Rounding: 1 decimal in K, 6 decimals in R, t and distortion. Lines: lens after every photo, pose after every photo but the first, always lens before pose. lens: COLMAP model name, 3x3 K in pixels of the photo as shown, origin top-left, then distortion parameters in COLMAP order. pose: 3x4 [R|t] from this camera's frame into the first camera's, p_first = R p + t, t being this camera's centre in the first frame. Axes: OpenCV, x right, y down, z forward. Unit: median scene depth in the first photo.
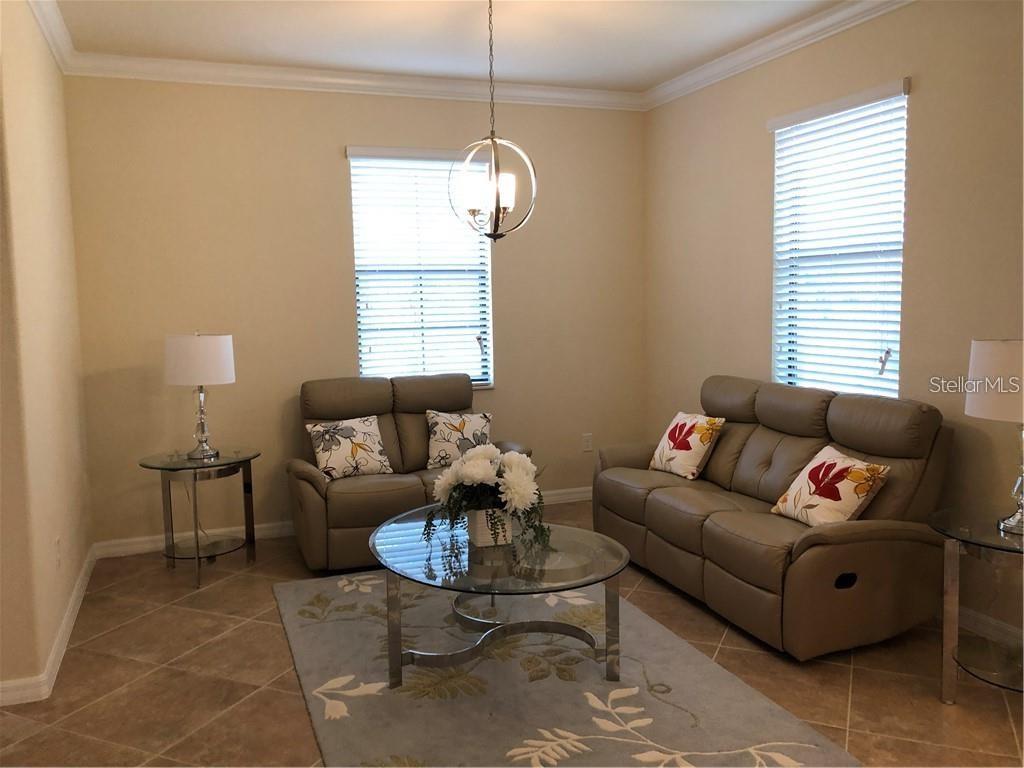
lens RADIAL K [[818.5, 0, 507.7], [0, 818.5, 367.6], [0, 0, 1]] dist [0.025215, -0.015416]
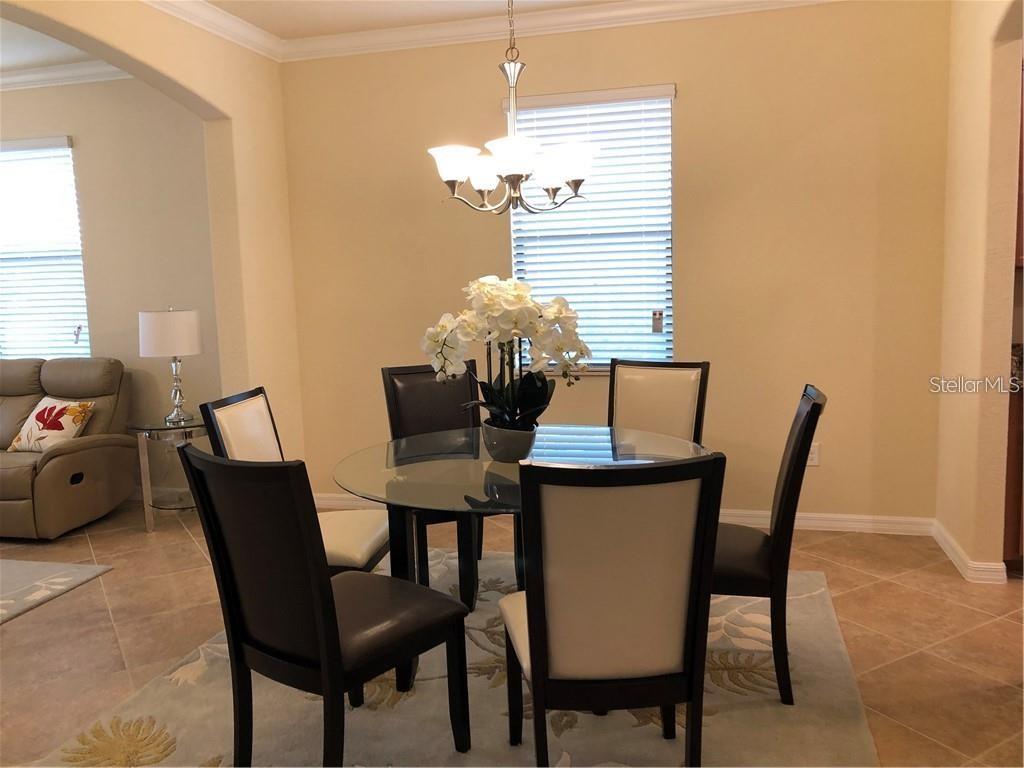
lens RADIAL K [[818.5, 0, 507.7], [0, 818.5, 367.6], [0, 0, 1]] dist [0.025215, -0.015416]
pose [[0.569900, -0.097686, 0.815887, -0.286444], [0.093390, 0.994175, 0.053799, 0.043074], [-0.816390, 0.045536, 0.575703, -0.425262]]
